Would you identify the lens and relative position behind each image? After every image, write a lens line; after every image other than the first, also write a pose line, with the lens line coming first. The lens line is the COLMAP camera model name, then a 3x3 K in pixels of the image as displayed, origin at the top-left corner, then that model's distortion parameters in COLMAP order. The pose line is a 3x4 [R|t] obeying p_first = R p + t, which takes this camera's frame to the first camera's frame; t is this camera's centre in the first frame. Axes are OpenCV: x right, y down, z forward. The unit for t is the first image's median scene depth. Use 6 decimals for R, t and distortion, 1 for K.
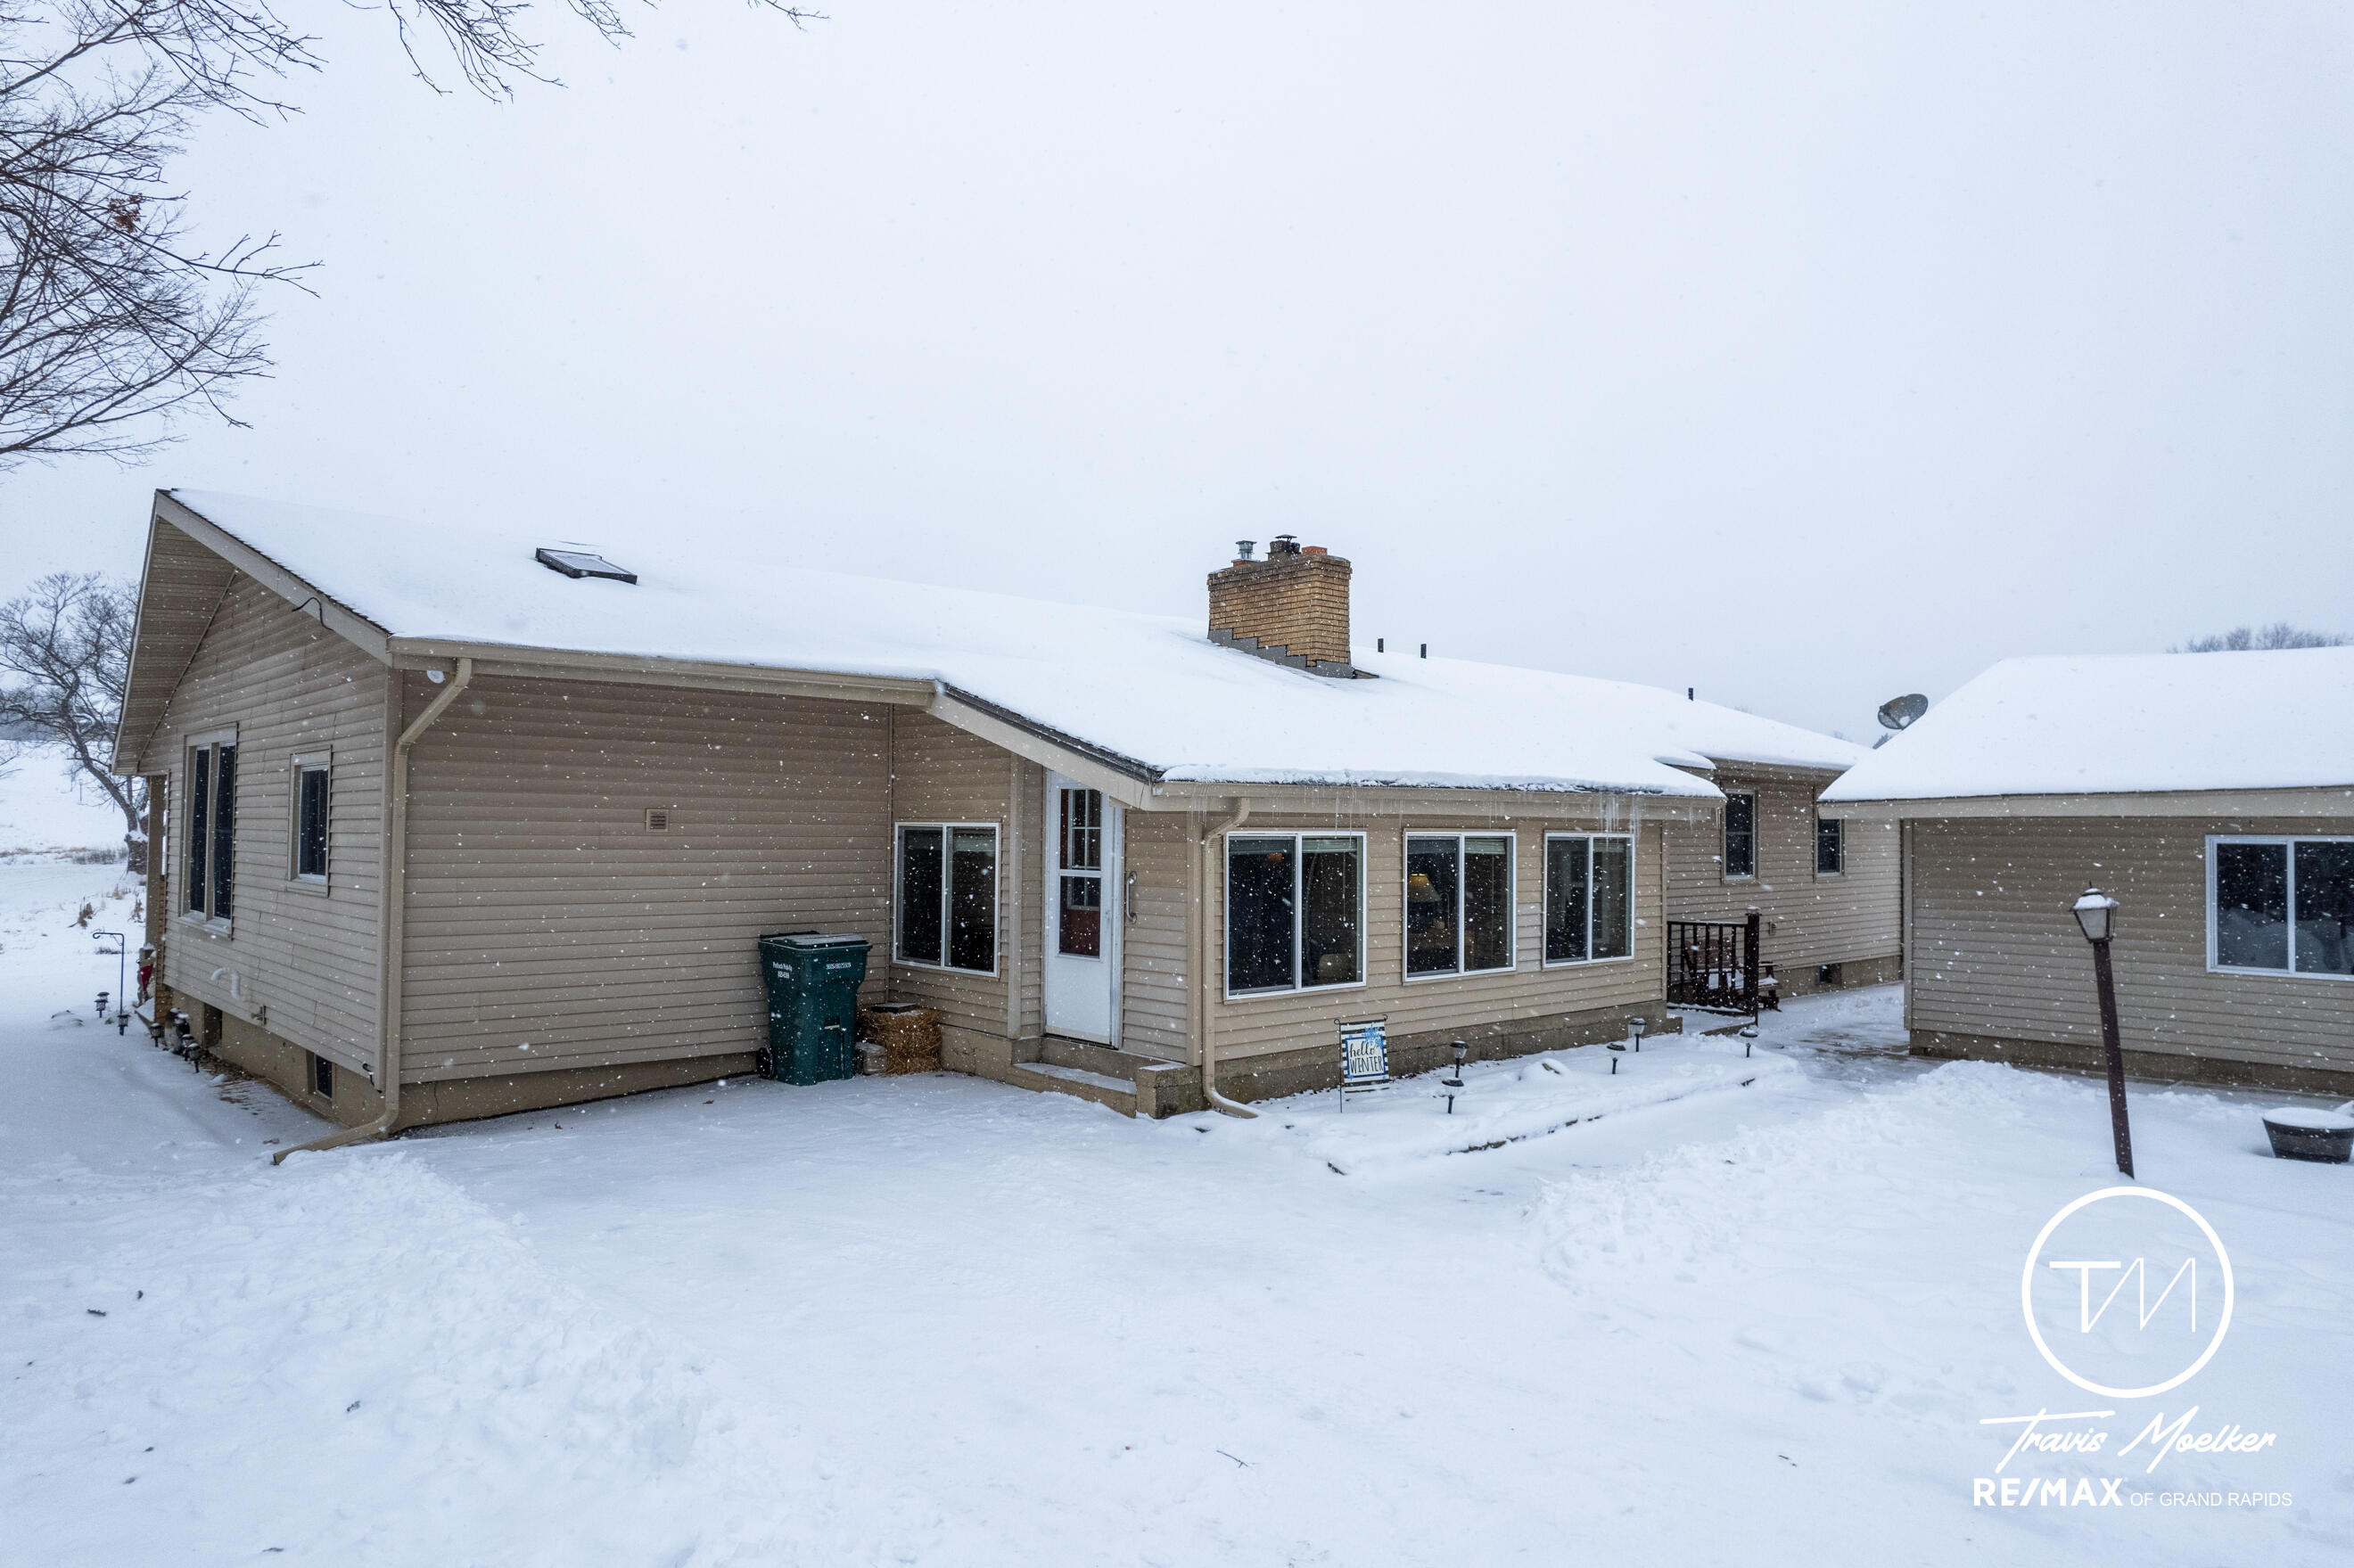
lens RADIAL K [[1498.9, 0, 1186.2], [0, 1498.9, 796.8], [0, 0, 1]] dist [-0.037195, 0.000003]
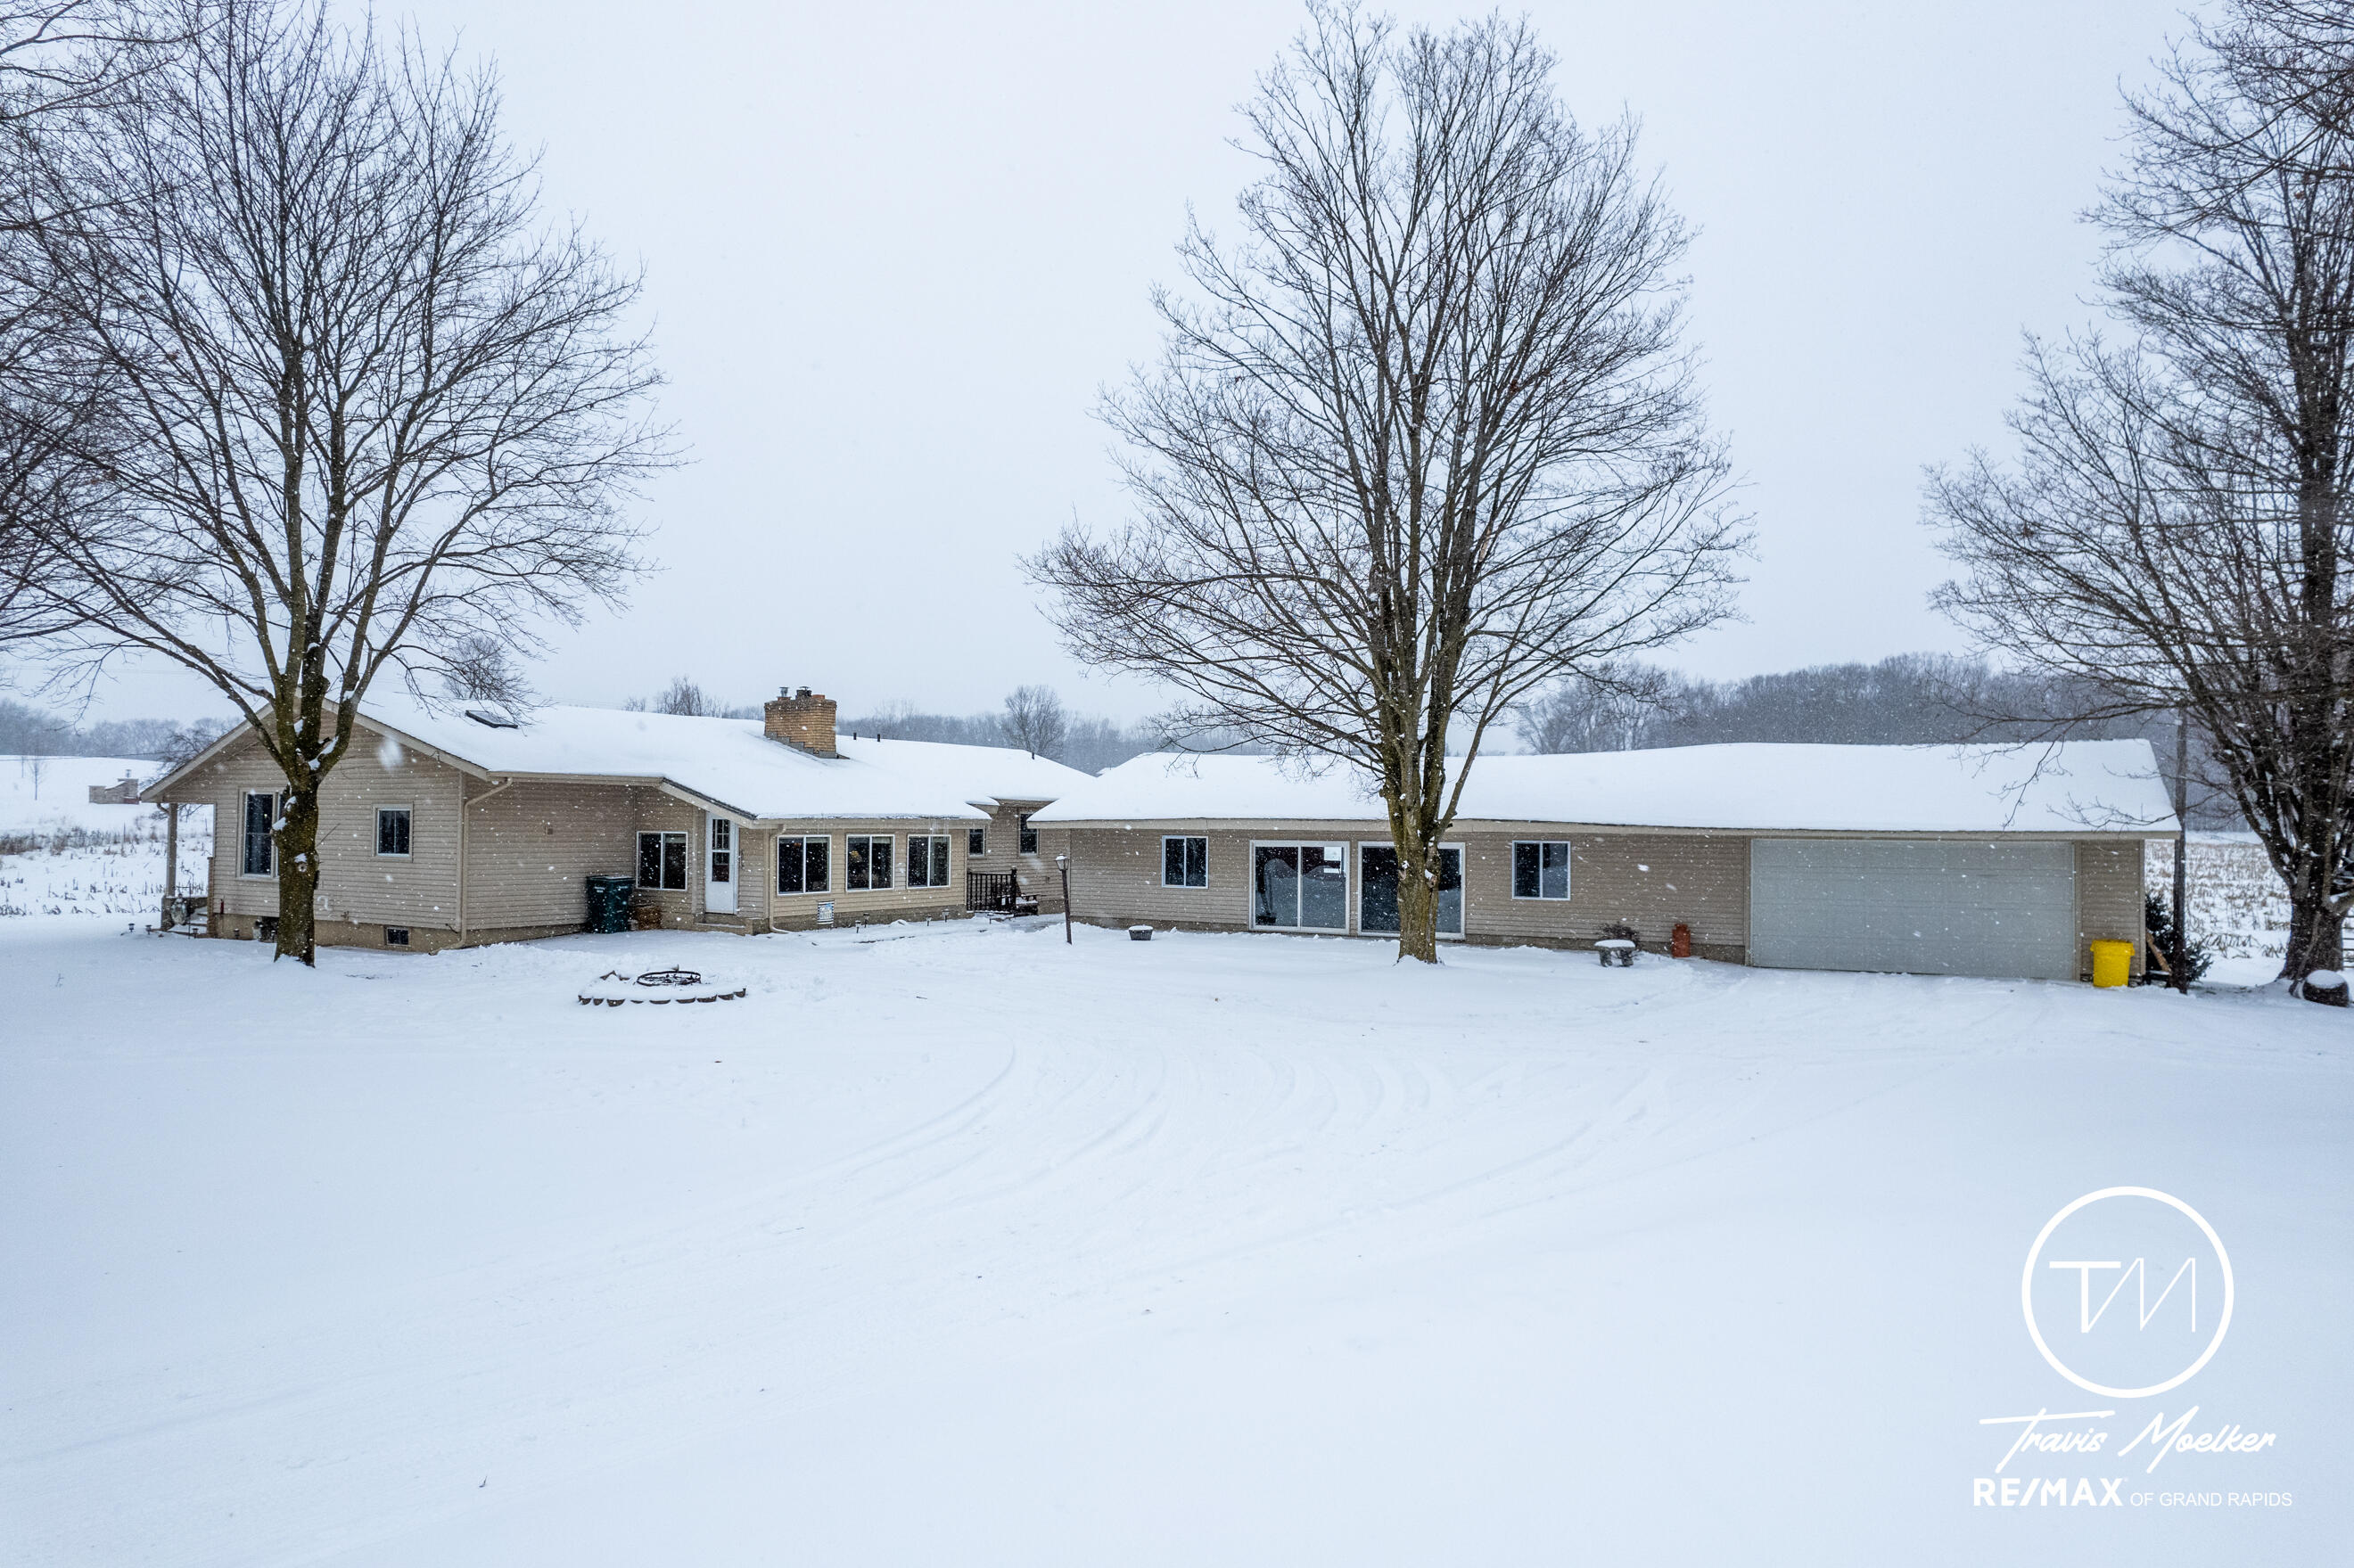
lens RADIAL K [[1498.9, 0, 1186.2], [0, 1498.9, 796.8], [0, 0, 1]] dist [-0.037195, 0.000003]
pose [[0.953147, 0.006679, 0.302433, -0.078556], [-0.009024, 0.999939, 0.006356, -0.063505], [-0.302372, -0.008788, 0.953150, -1.627381]]
